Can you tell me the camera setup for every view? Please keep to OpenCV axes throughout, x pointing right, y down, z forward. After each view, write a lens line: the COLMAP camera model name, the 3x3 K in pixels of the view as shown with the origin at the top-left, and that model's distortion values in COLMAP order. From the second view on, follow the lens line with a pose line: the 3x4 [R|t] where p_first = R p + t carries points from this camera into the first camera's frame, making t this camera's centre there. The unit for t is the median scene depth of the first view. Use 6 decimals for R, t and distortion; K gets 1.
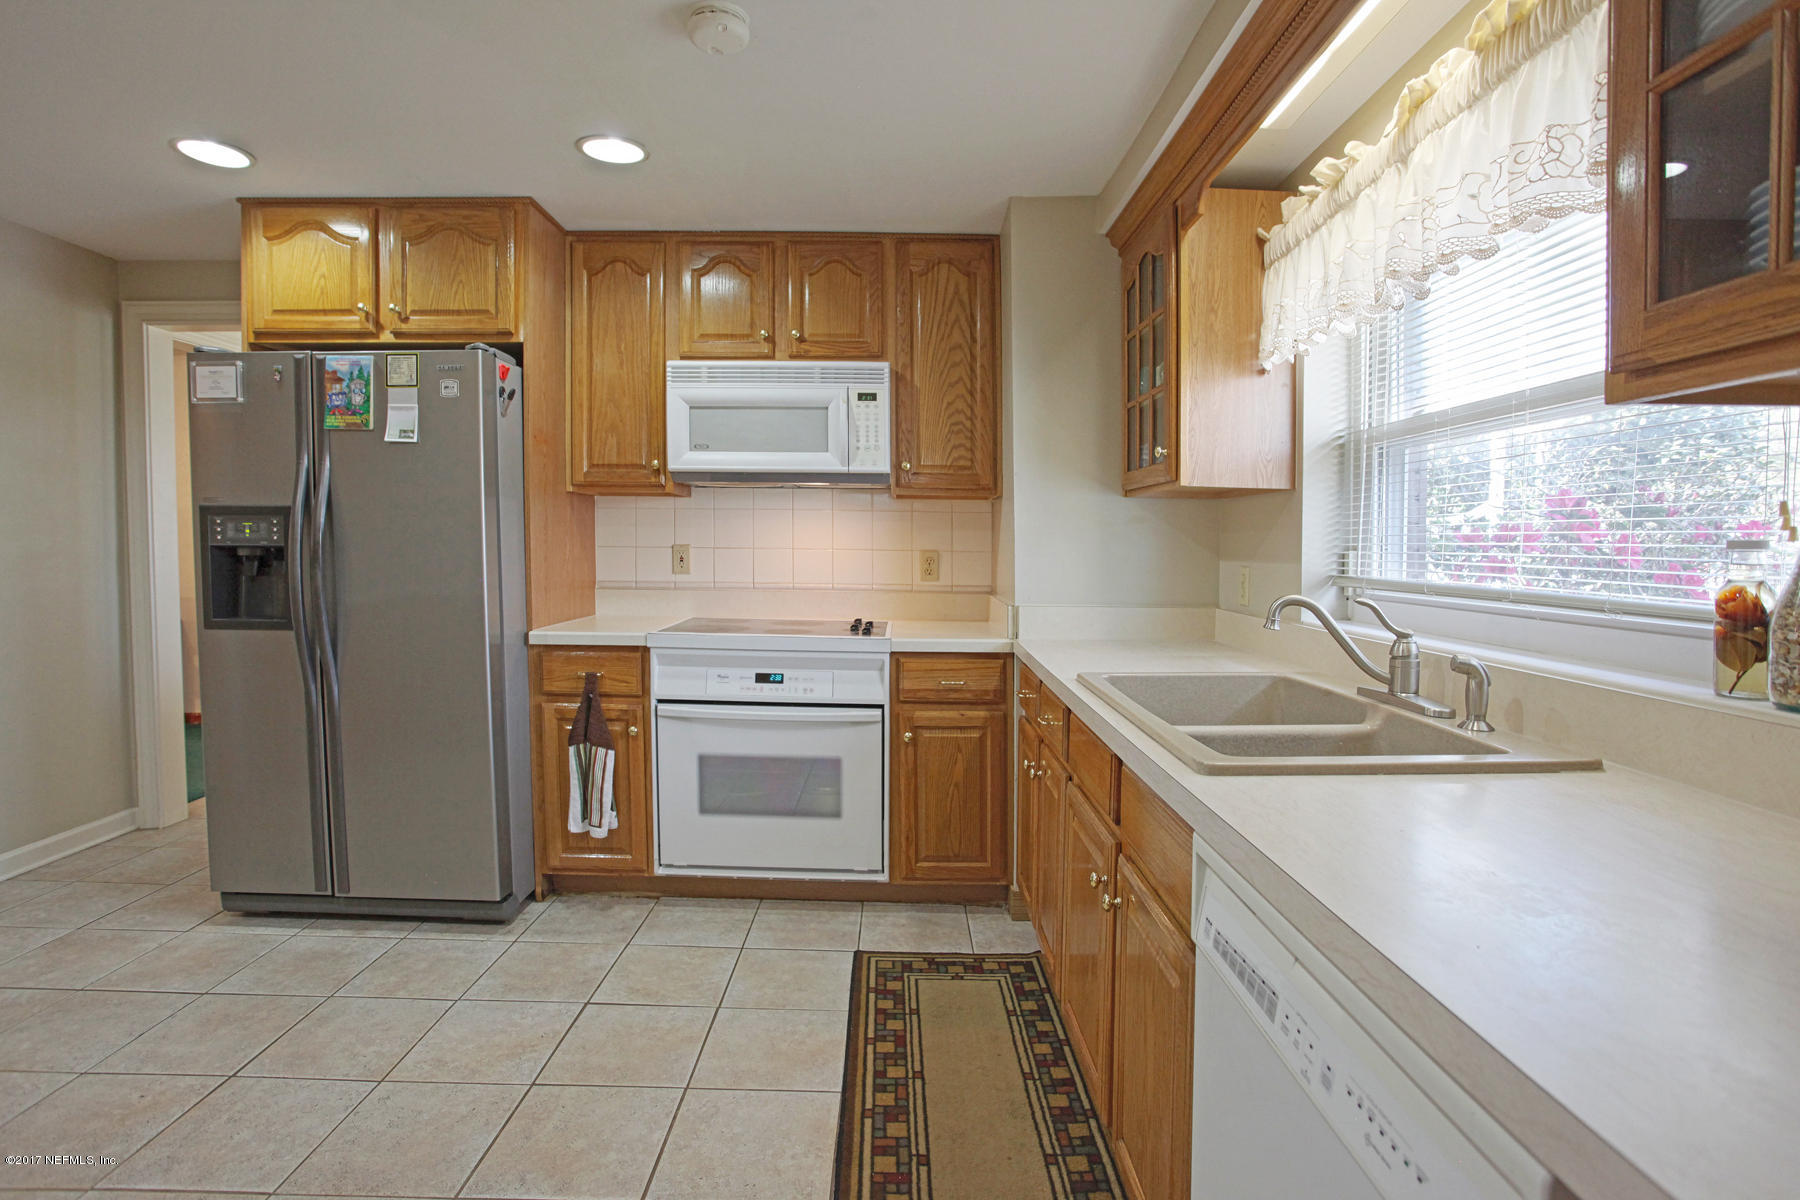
lens RADIAL K [[880.2, 0, 891.2], [0, 880.2, 575.0], [0, 0, 1]] dist [-0.085749, 0.033245]
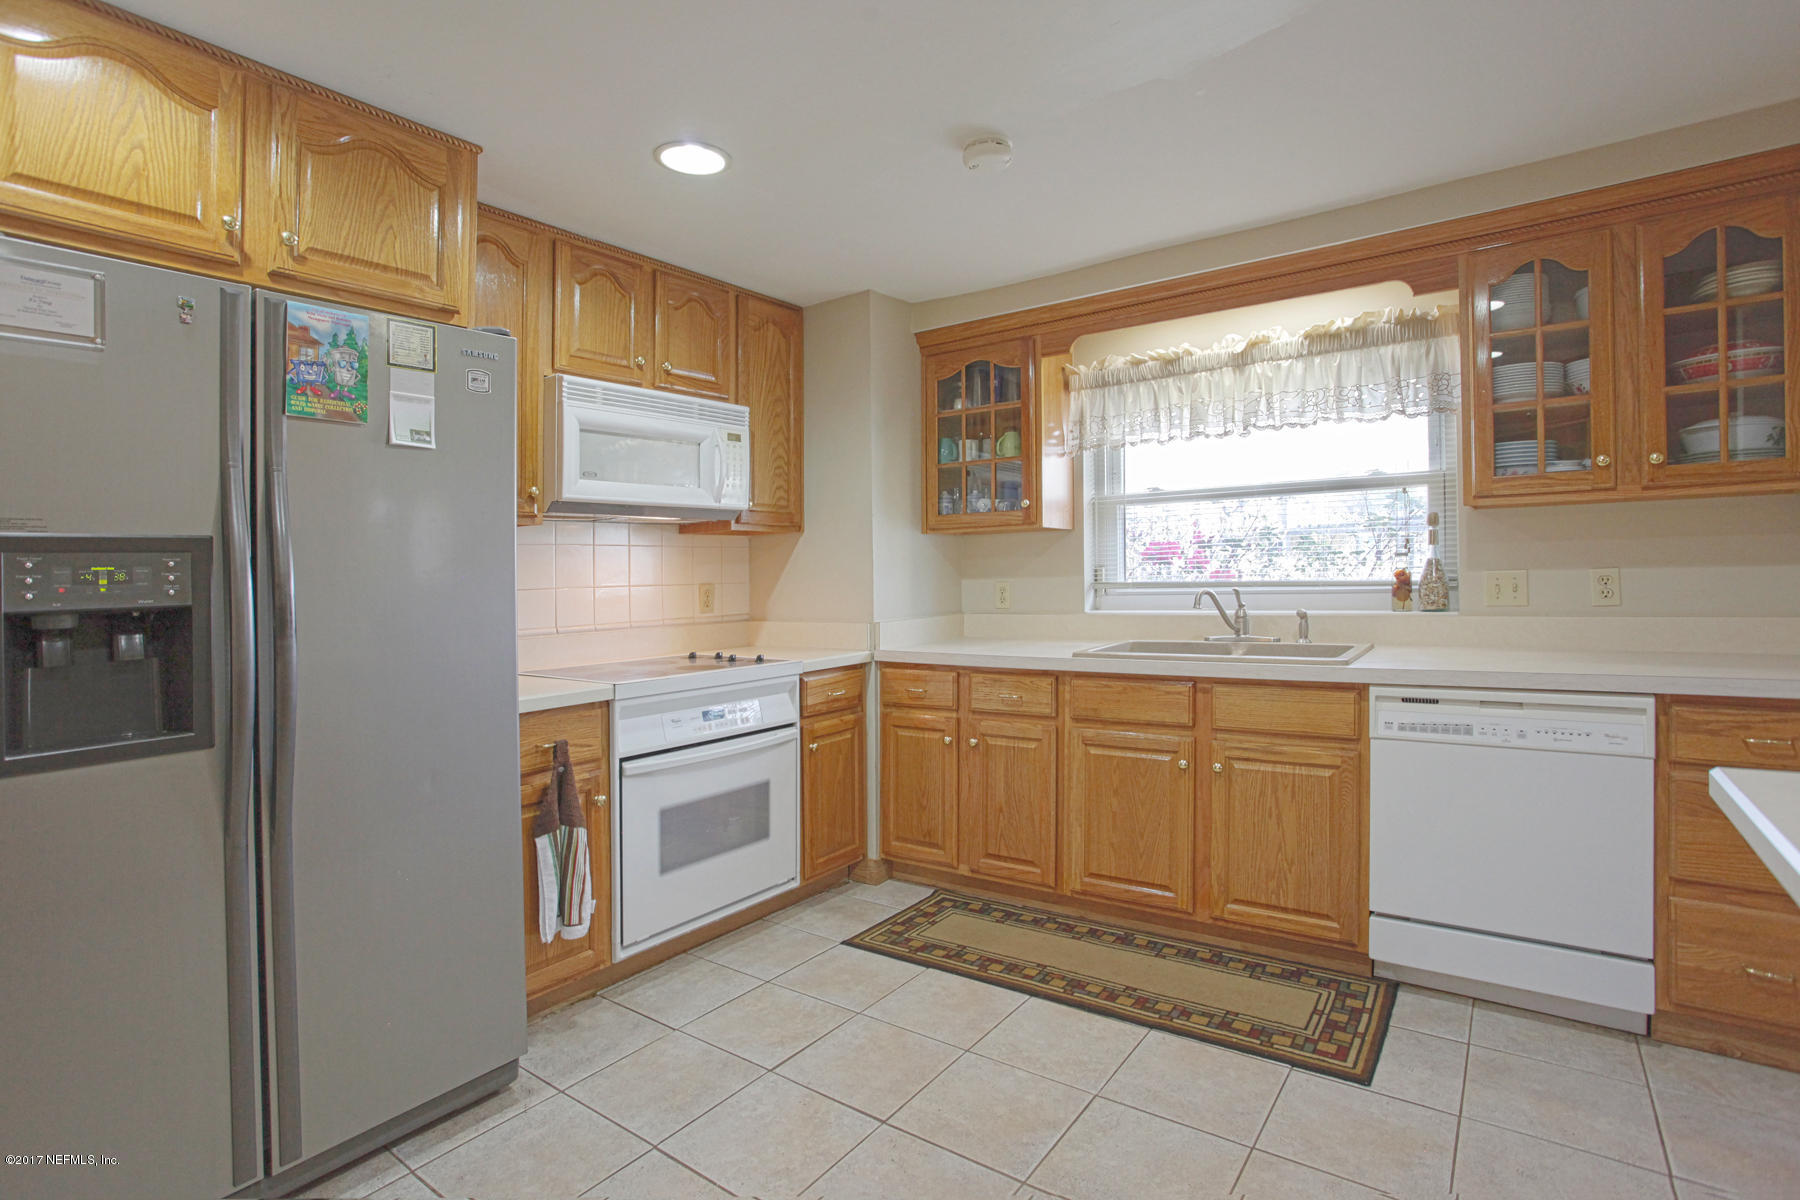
lens RADIAL K [[880.2, 0, 891.2], [0, 880.2, 575.0], [0, 0, 1]] dist [-0.085749, 0.033245]
pose [[0.594506, -0.030479, 0.803513, -0.813706], [0.064085, 0.997899, -0.009562, -0.017111], [-0.801534, 0.057178, 0.595210, 0.247628]]
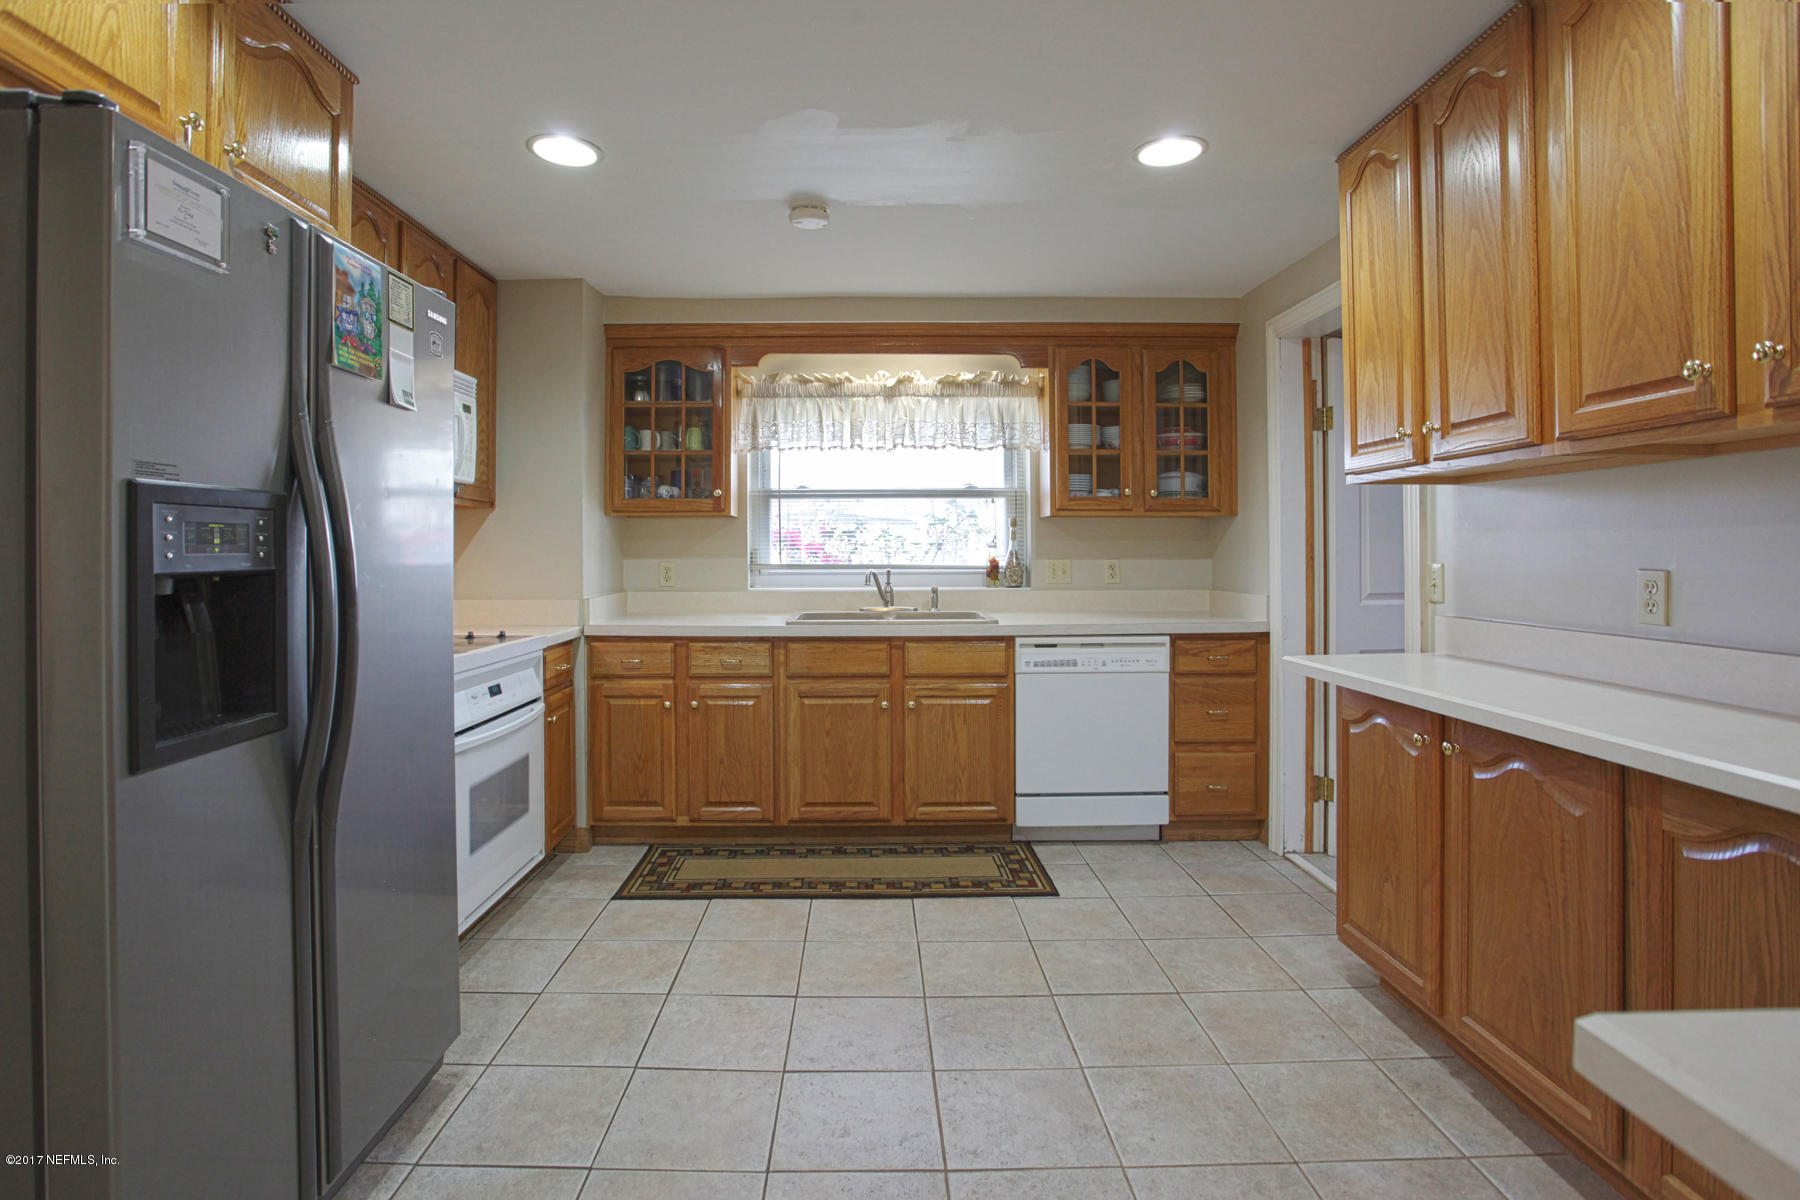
lens RADIAL K [[886.7, 0, 892.1], [0, 886.7, 540.8], [0, 0, 1]] dist [-0.088496, 0.034330]
pose [[-0.004730, -0.003073, 0.999984, -1.122154], [0.039103, 0.999230, 0.003255, -0.034958], [-0.999224, 0.039117, -0.004606, 0.561794]]
